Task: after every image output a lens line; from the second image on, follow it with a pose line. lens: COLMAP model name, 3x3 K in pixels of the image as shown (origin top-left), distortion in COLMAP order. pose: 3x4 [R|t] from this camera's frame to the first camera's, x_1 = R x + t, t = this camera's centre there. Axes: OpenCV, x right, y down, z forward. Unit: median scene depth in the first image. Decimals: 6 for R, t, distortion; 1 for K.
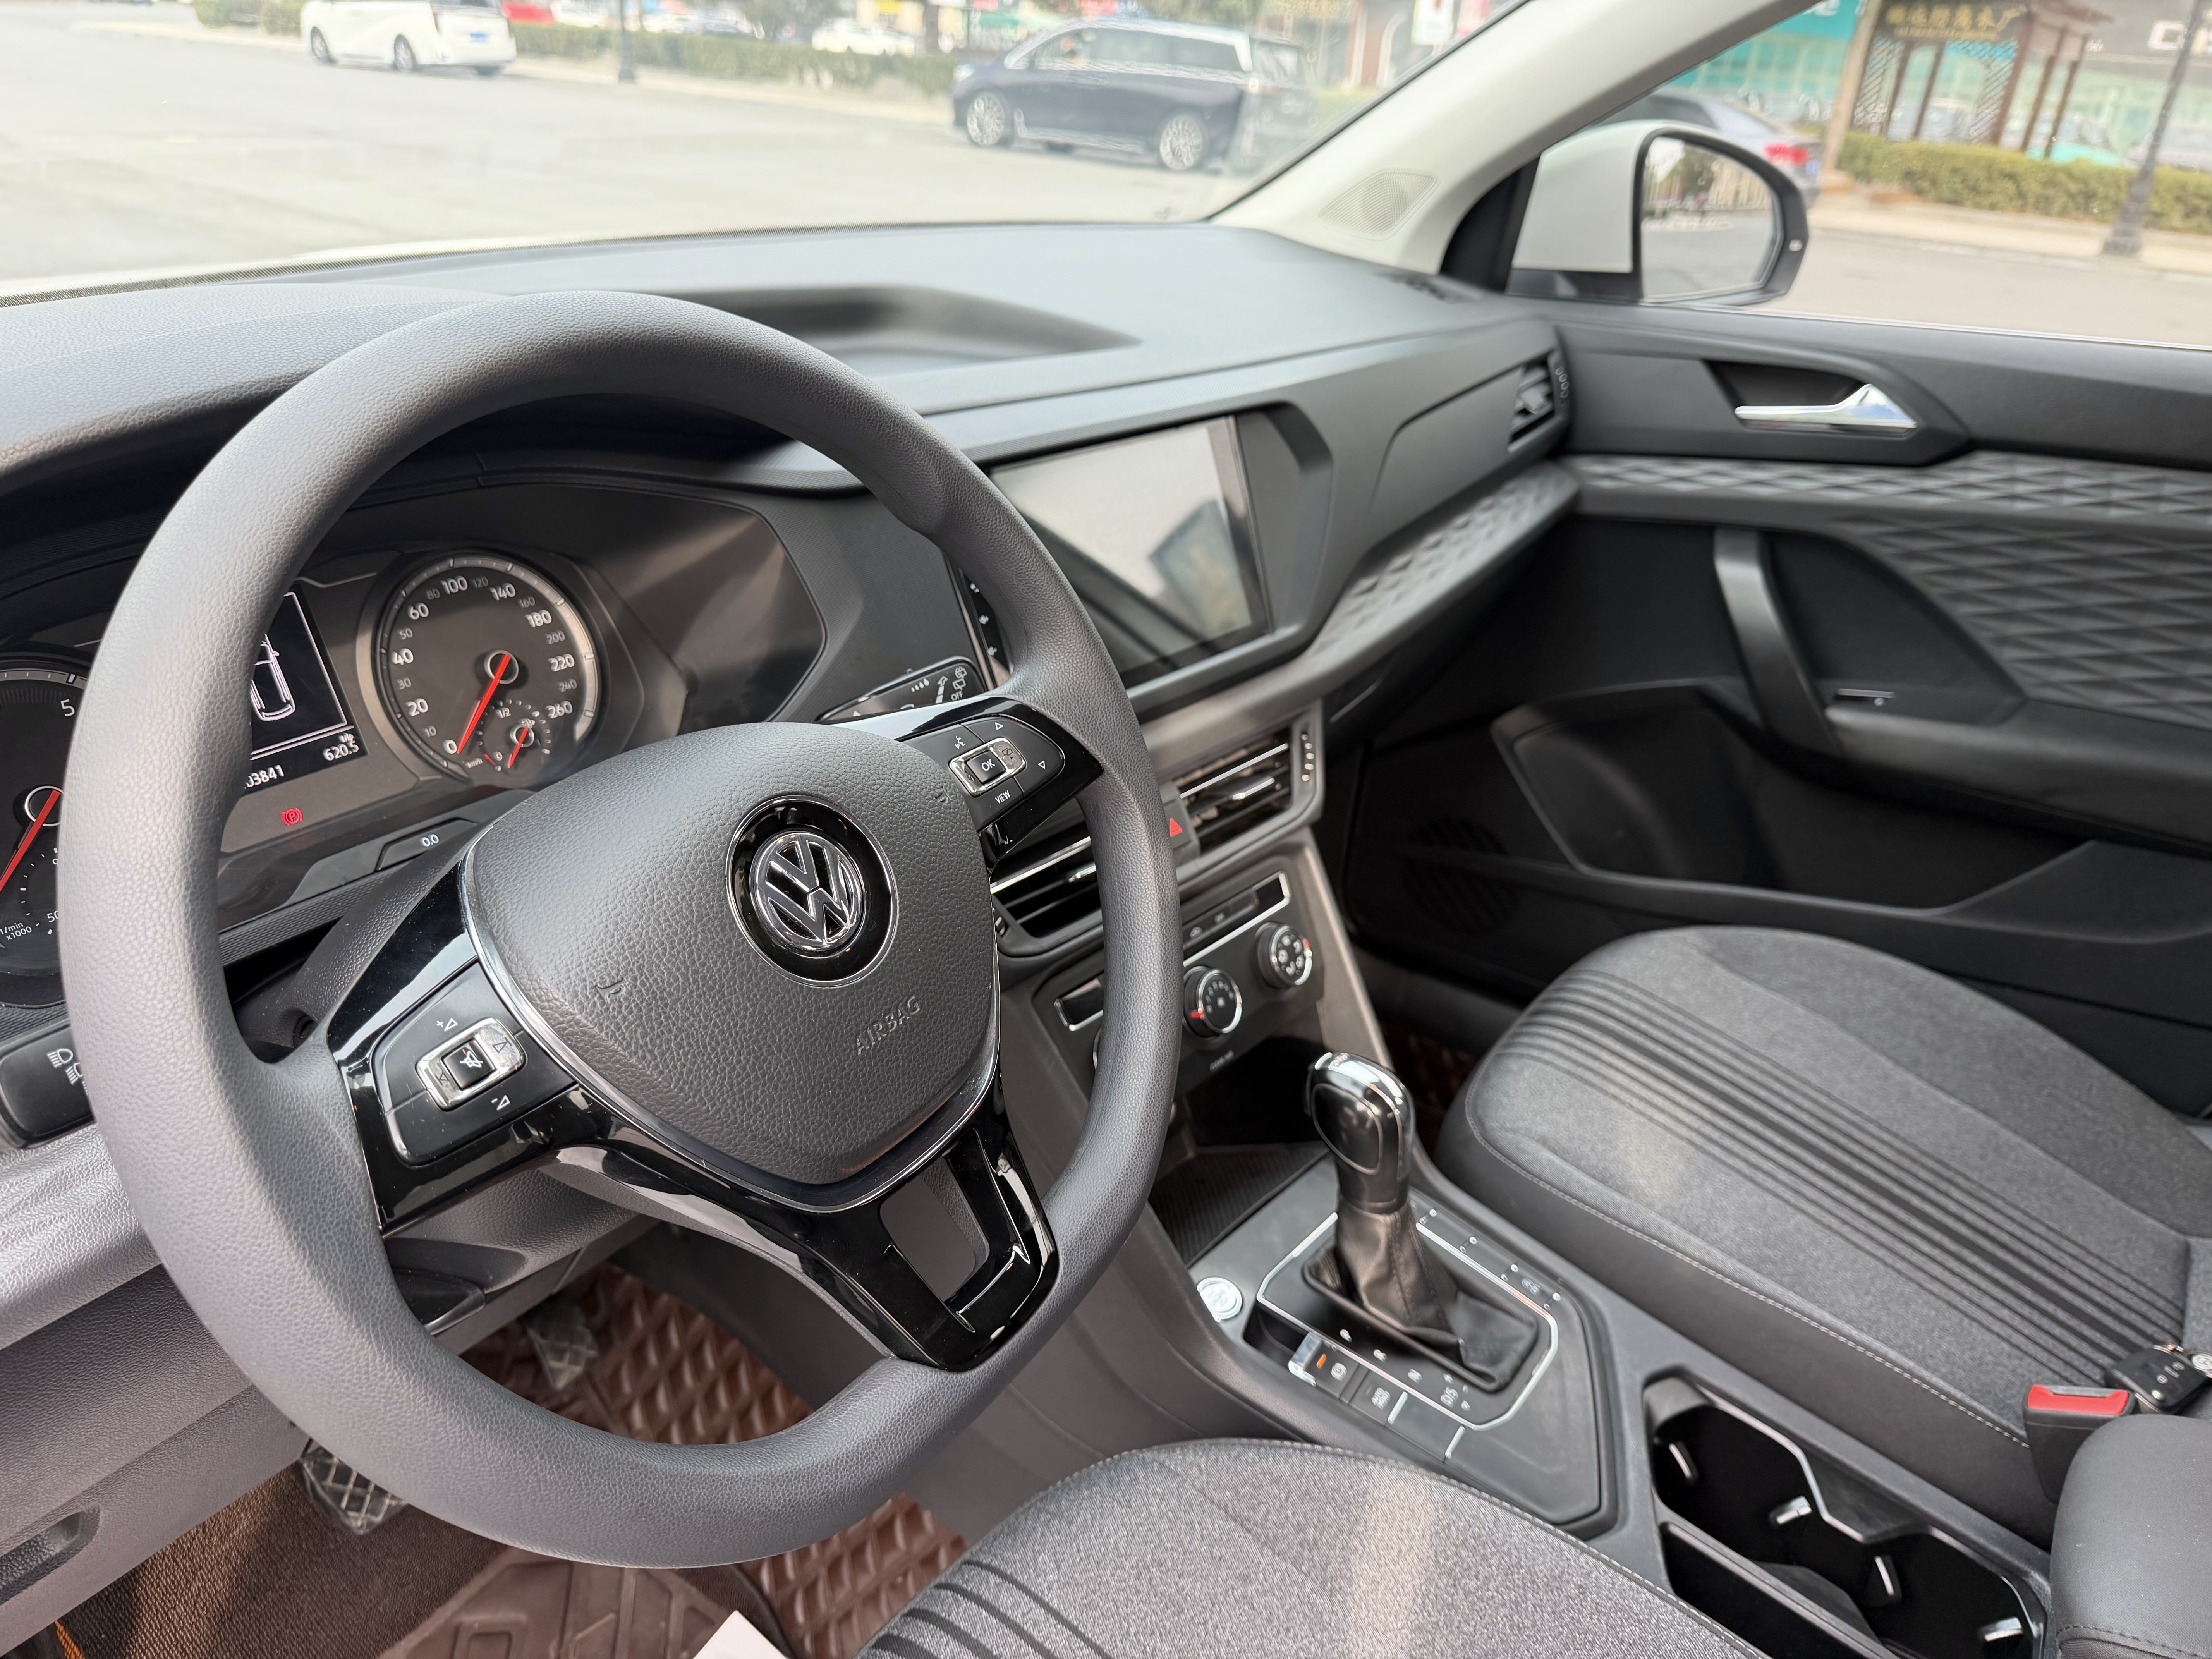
lens RADIAL K [[1547.7, 0, 1110.4], [0, 1547.7, 827.1], [0, 0, 1]] dist [0.017228, -0.038605]
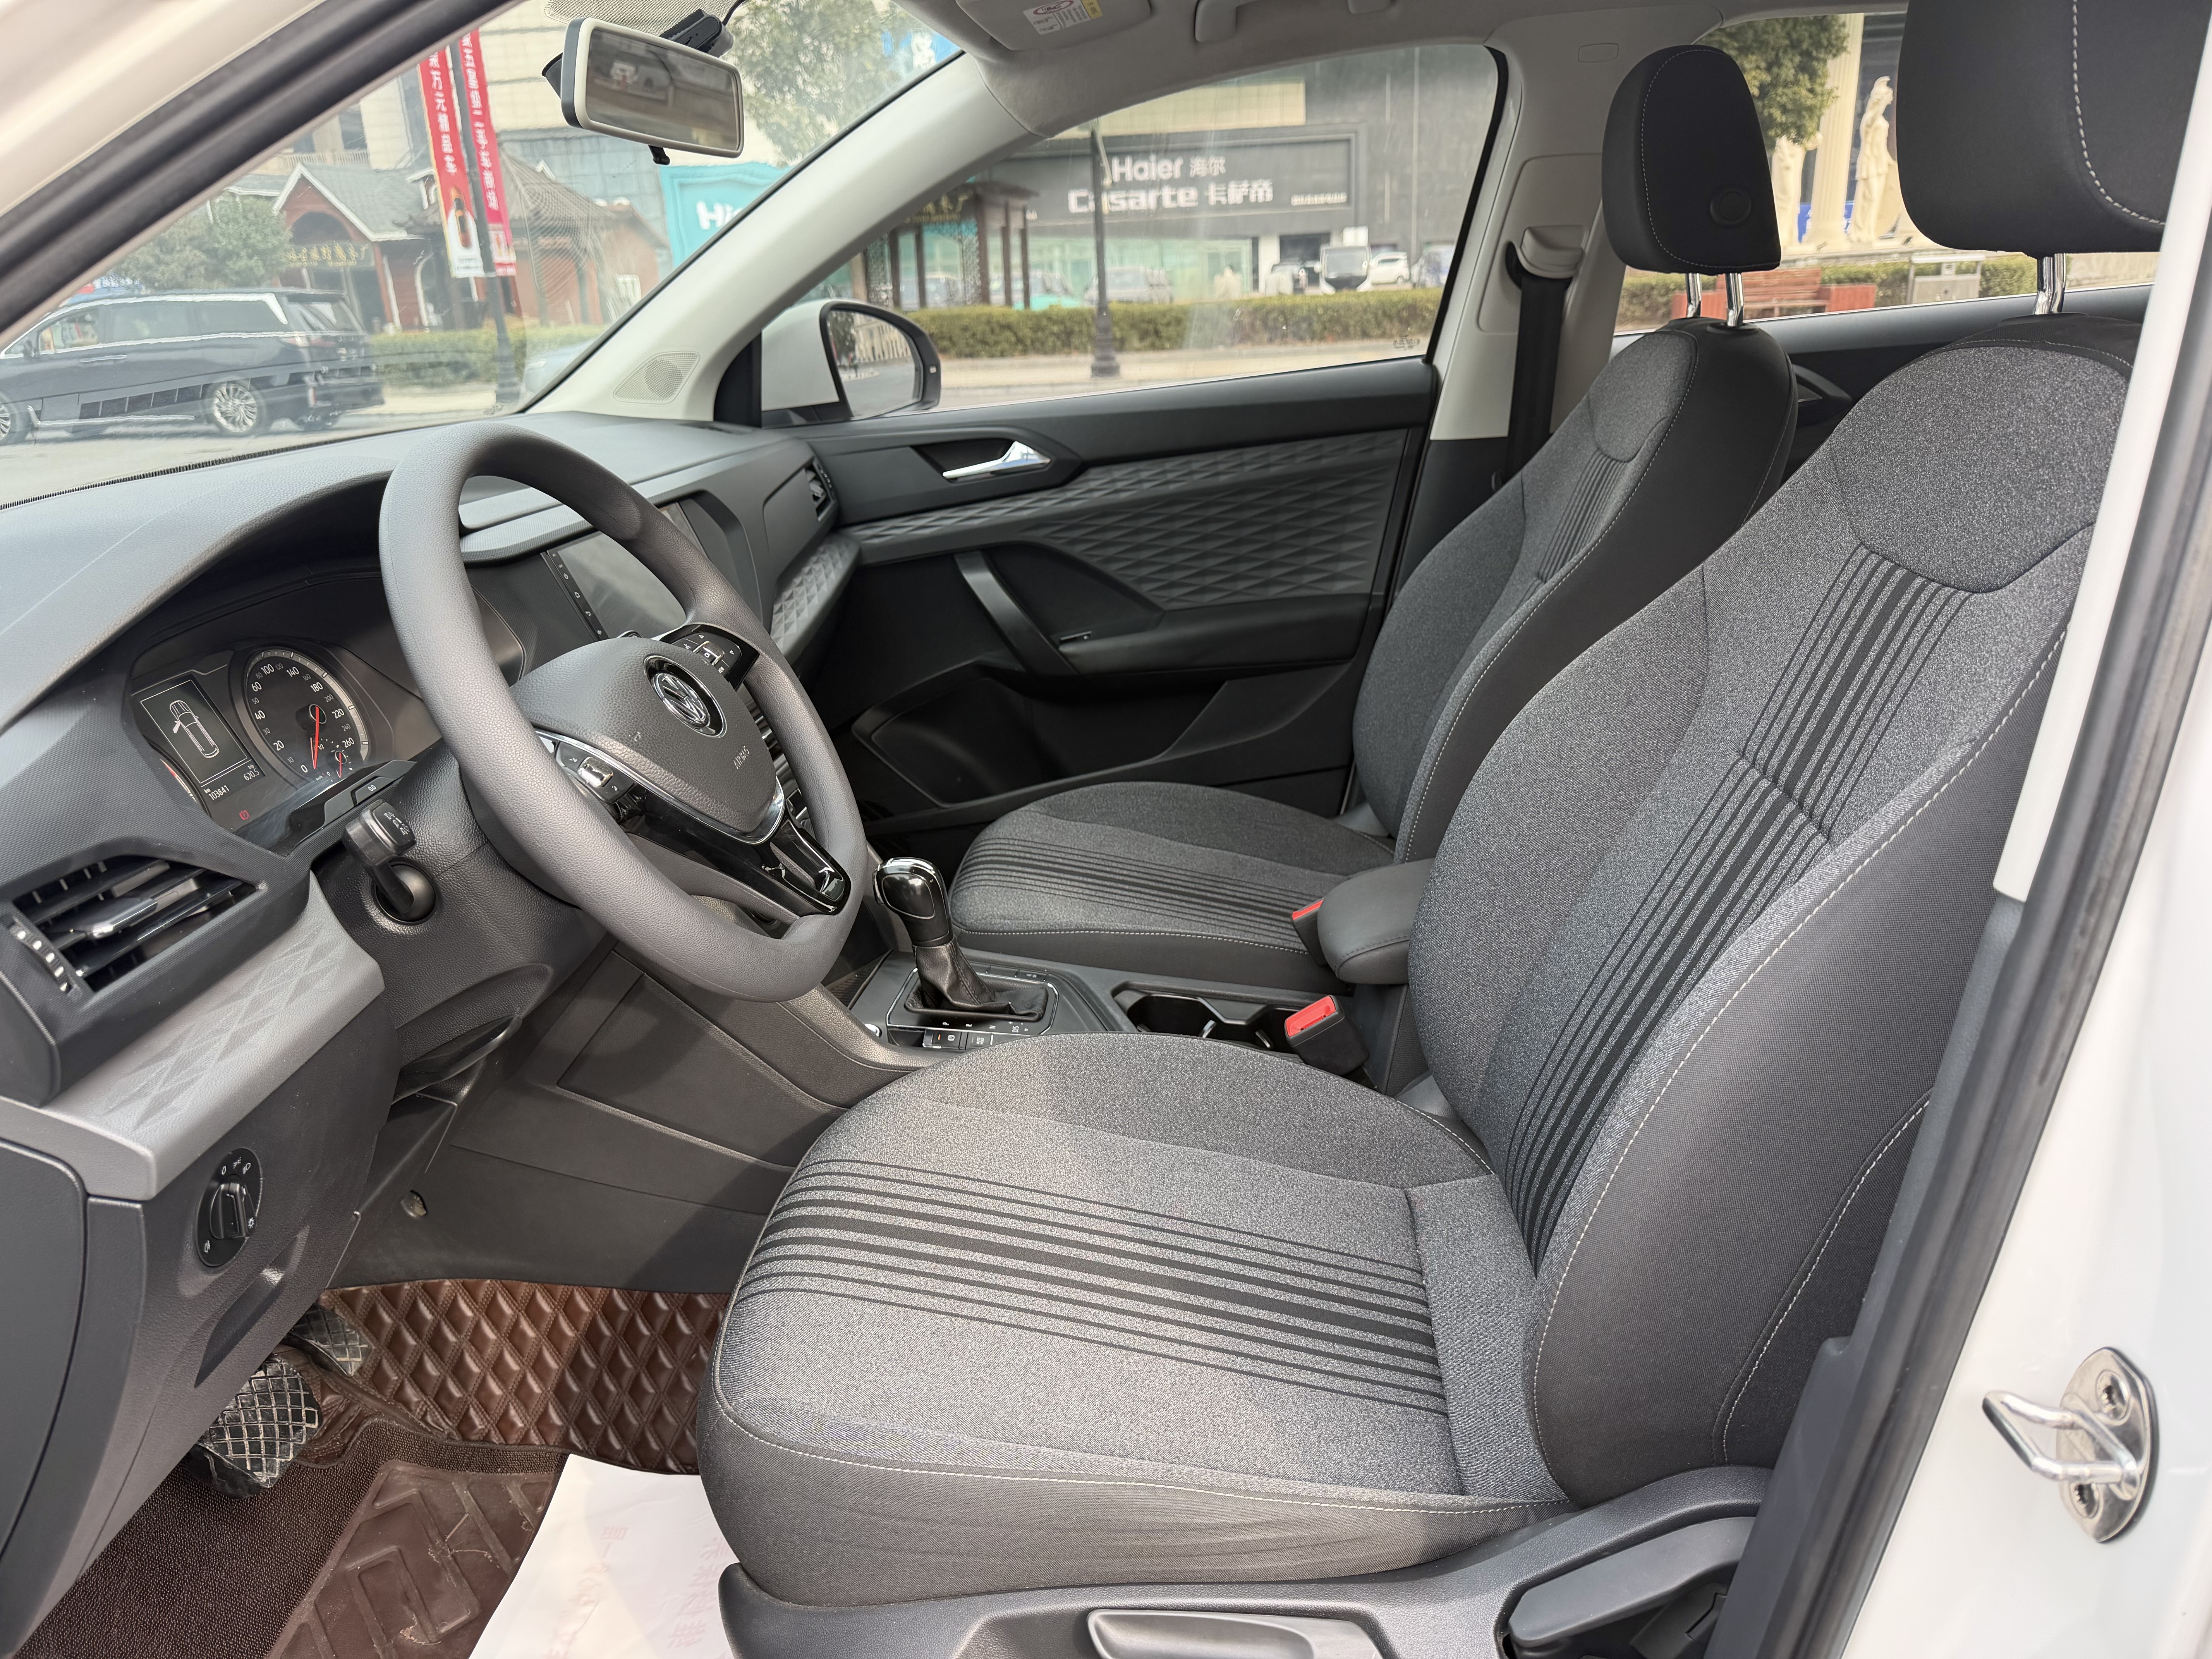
lens RADIAL K [[1547.7, 0, 1117.1], [0, 1547.7, 815.3], [0, 0, 1]] dist [0.017228, -0.038605]
pose [[0.838058, -0.270613, 0.473738, -0.270703], [0.326818, 0.944293, -0.038744, 0.167372], [-0.436863, 0.187296, 0.879813, -0.353799]]
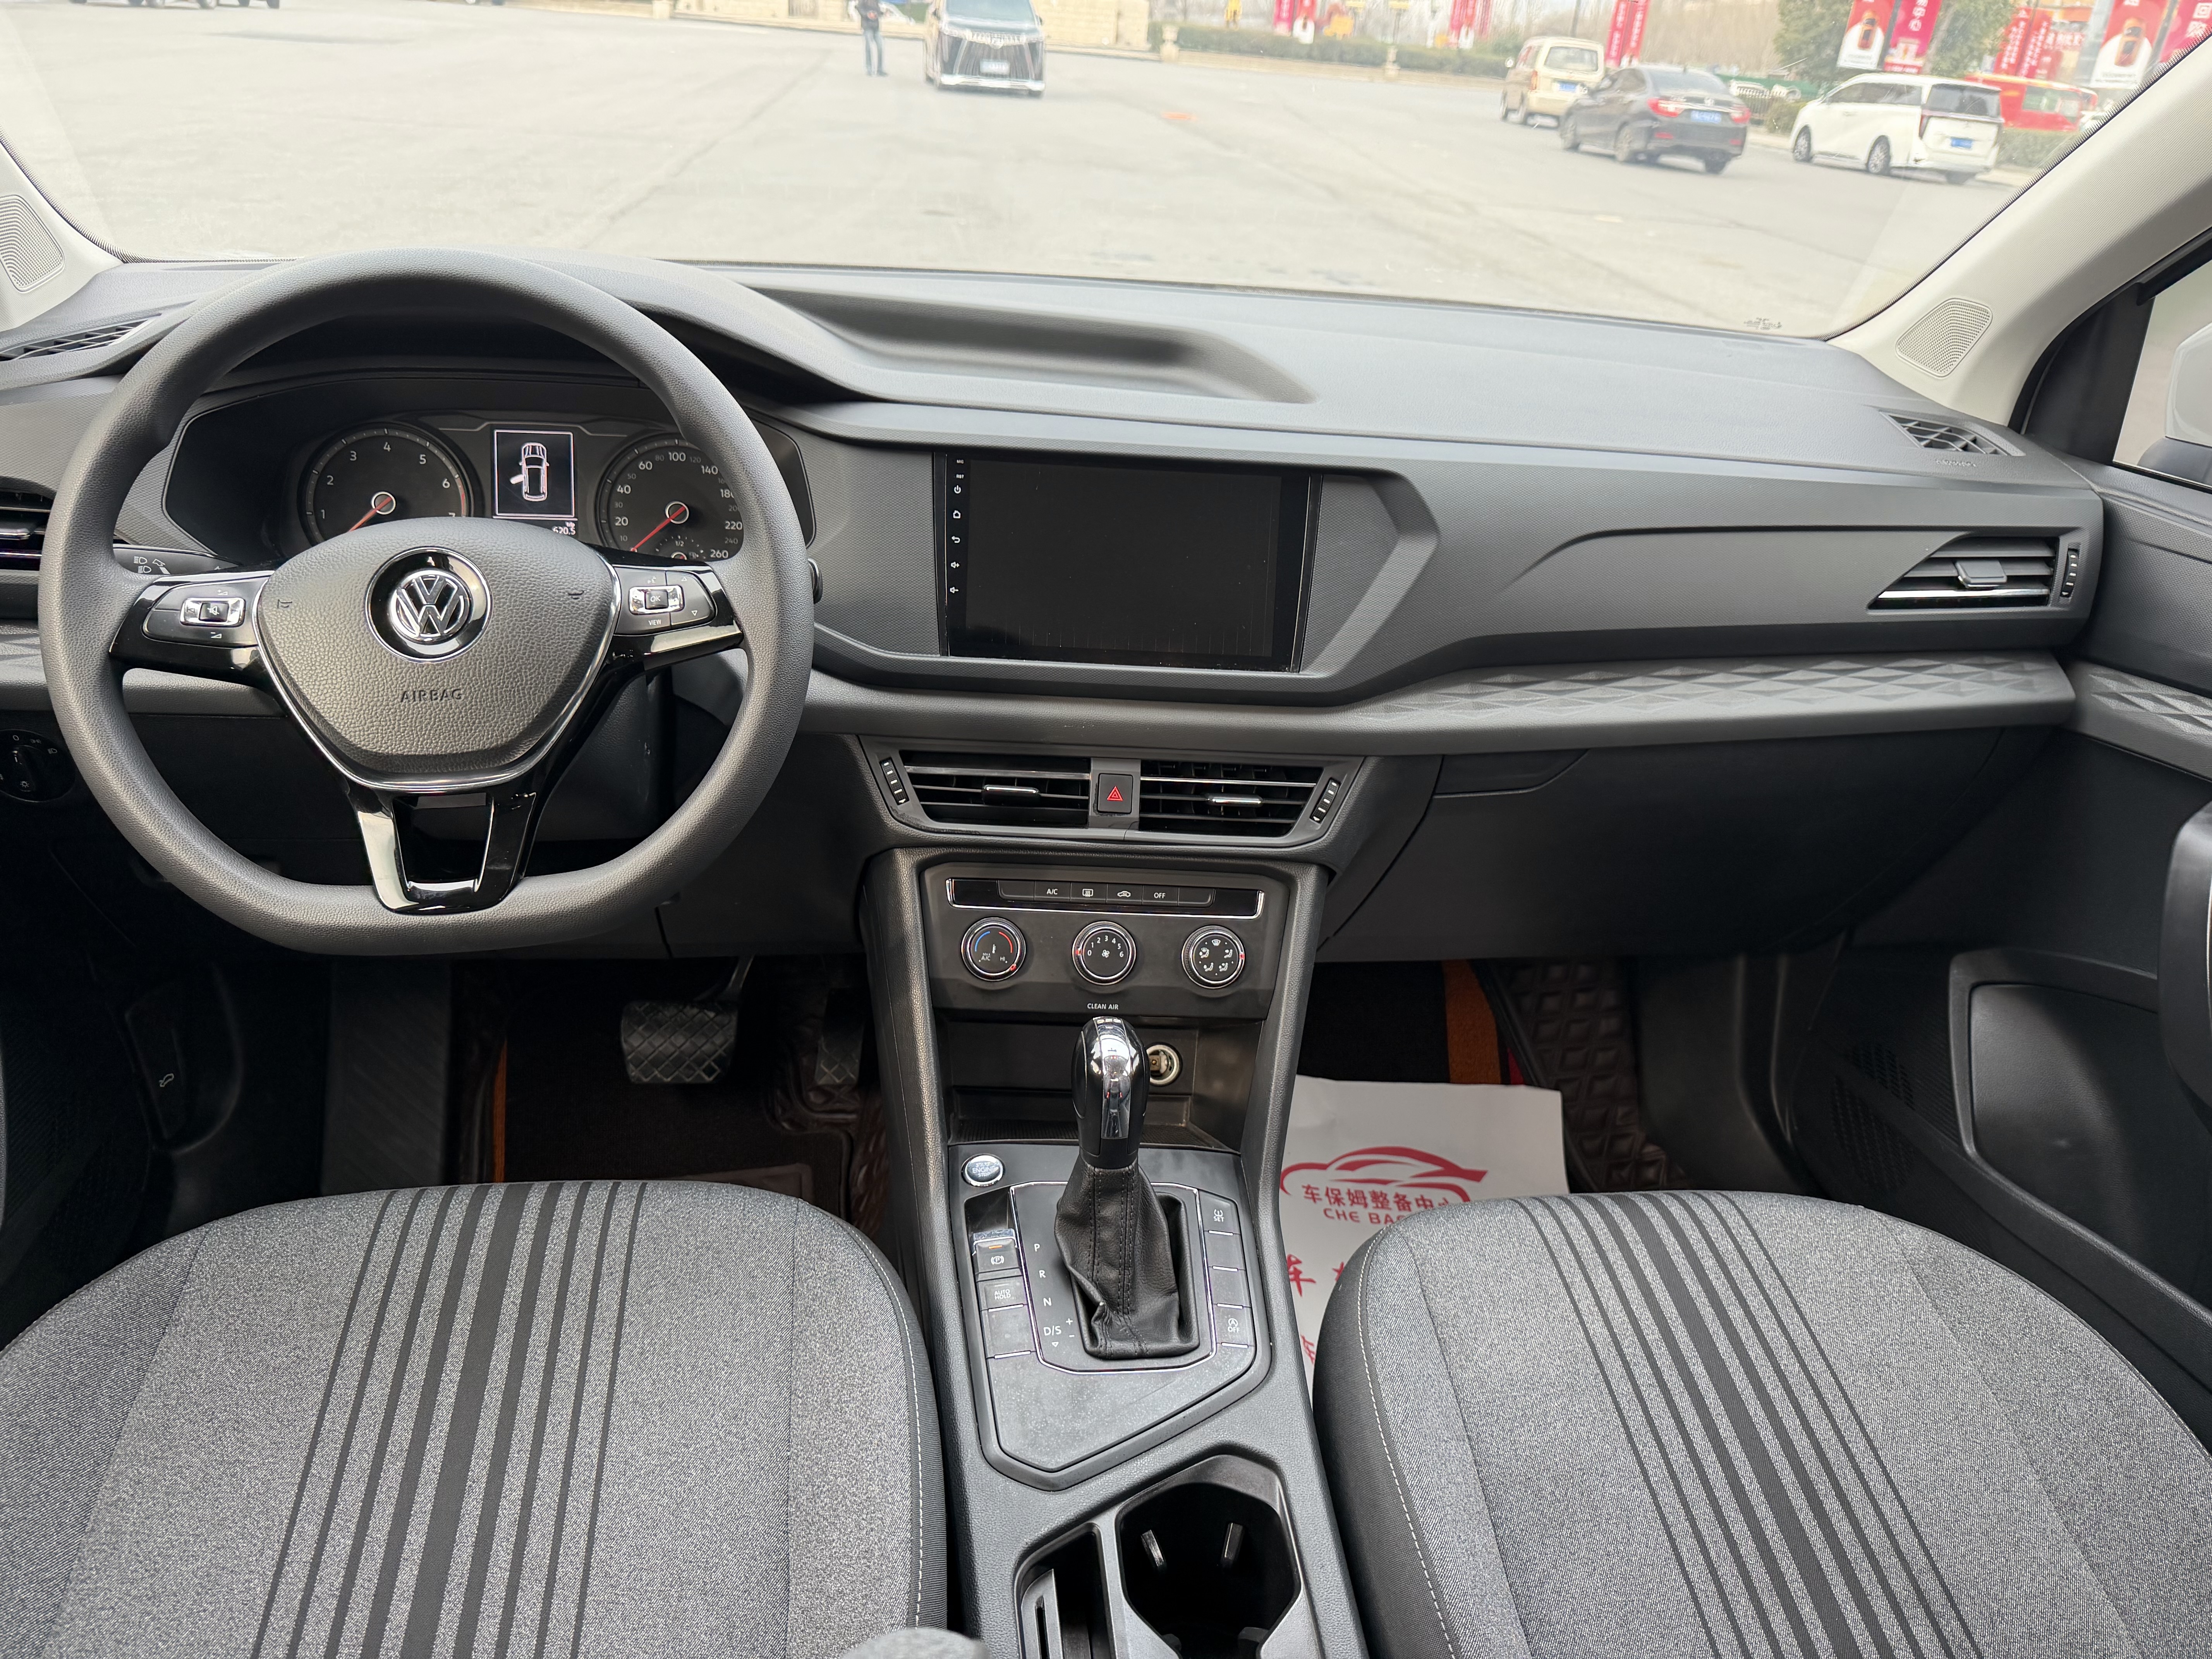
lens RADIAL K [[1547.7, 0, 1153.1], [0, 1547.7, 832.7], [0, 0, 1]] dist [0.017228, -0.038605]
pose [[0.691775, 0.320581, -0.647051, 0.583459], [-0.353269, 0.931748, 0.083947, -0.056847], [0.629800, 0.170511, 0.757811, 0.096667]]
